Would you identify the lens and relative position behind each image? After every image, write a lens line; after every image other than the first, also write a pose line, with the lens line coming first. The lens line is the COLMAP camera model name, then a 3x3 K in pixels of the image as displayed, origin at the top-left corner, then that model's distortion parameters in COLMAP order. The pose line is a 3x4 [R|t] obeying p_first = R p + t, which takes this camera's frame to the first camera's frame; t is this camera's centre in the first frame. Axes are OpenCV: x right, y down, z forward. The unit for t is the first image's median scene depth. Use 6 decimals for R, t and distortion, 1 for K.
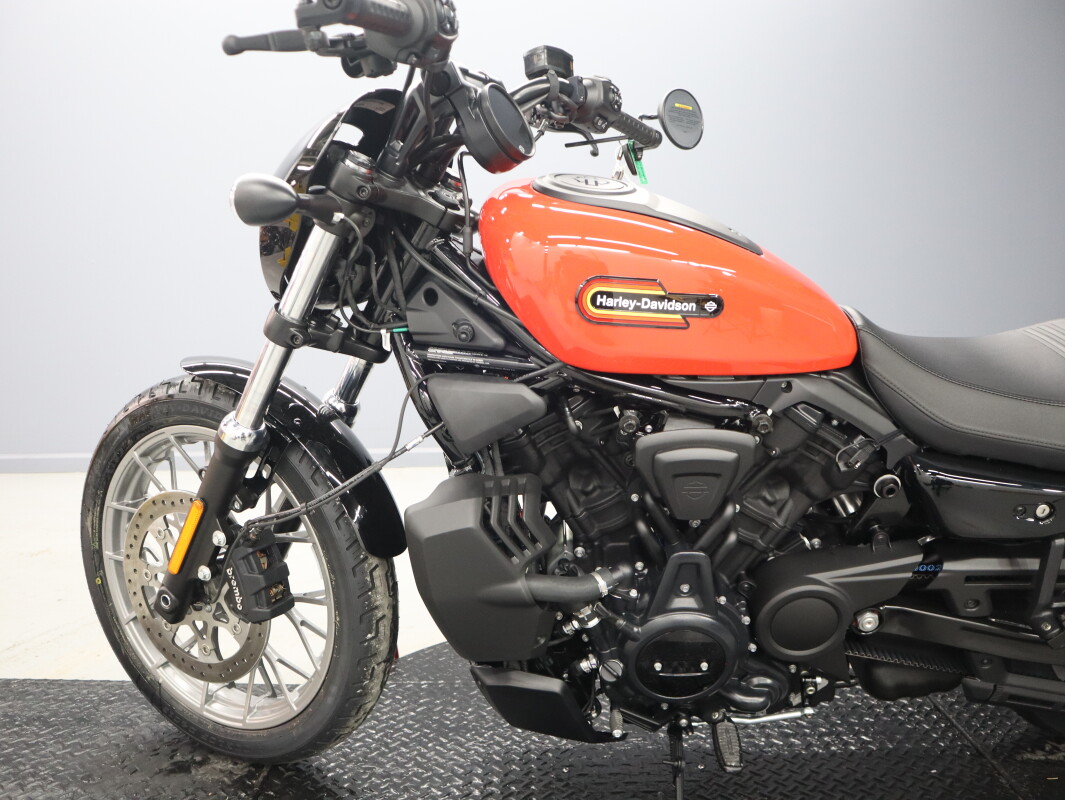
lens RADIAL K [[833.2, 0, 534.9], [0, 833.2, 402.5], [0, 0, 1]] dist [-0.116302, 0.082509]
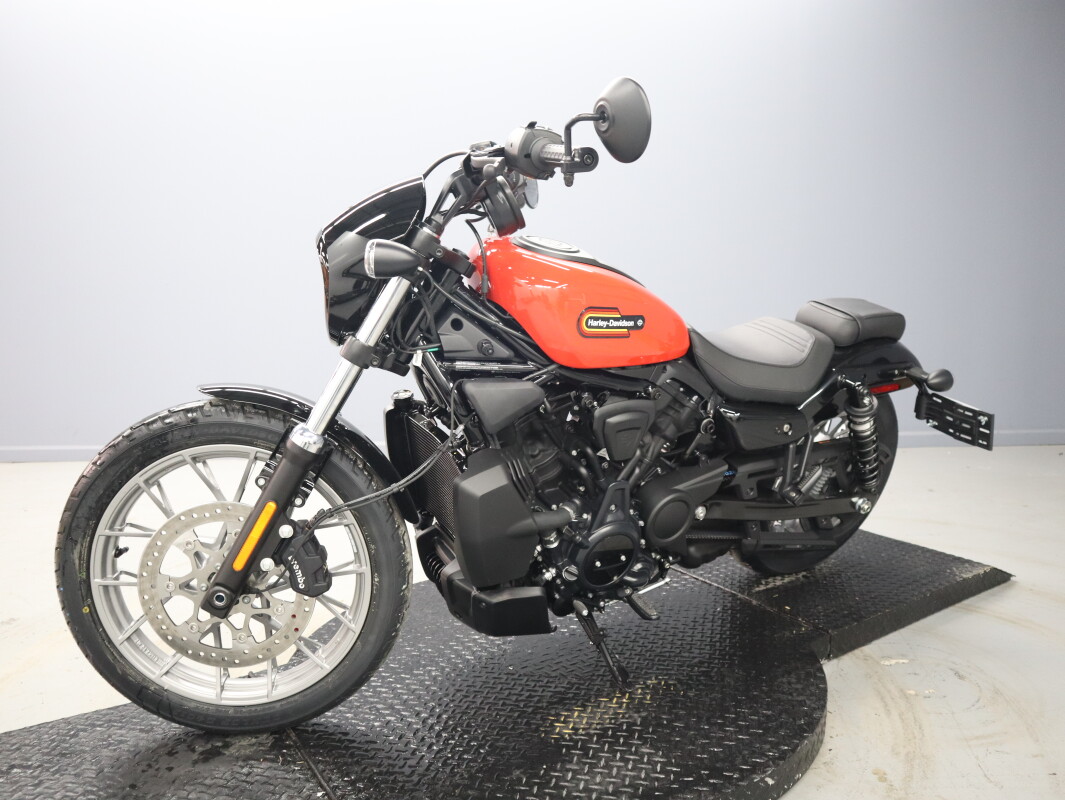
lens RADIAL K [[833.2, 0, 534.9], [0, 833.2, 402.5], [0, 0, 1]] dist [-0.116302, 0.082509]
pose [[0.853108, -0.094919, 0.513028, -0.706101], [0.096058, 0.995077, 0.024373, -0.017929], [-0.512816, 0.028488, 0.858026, -0.243991]]
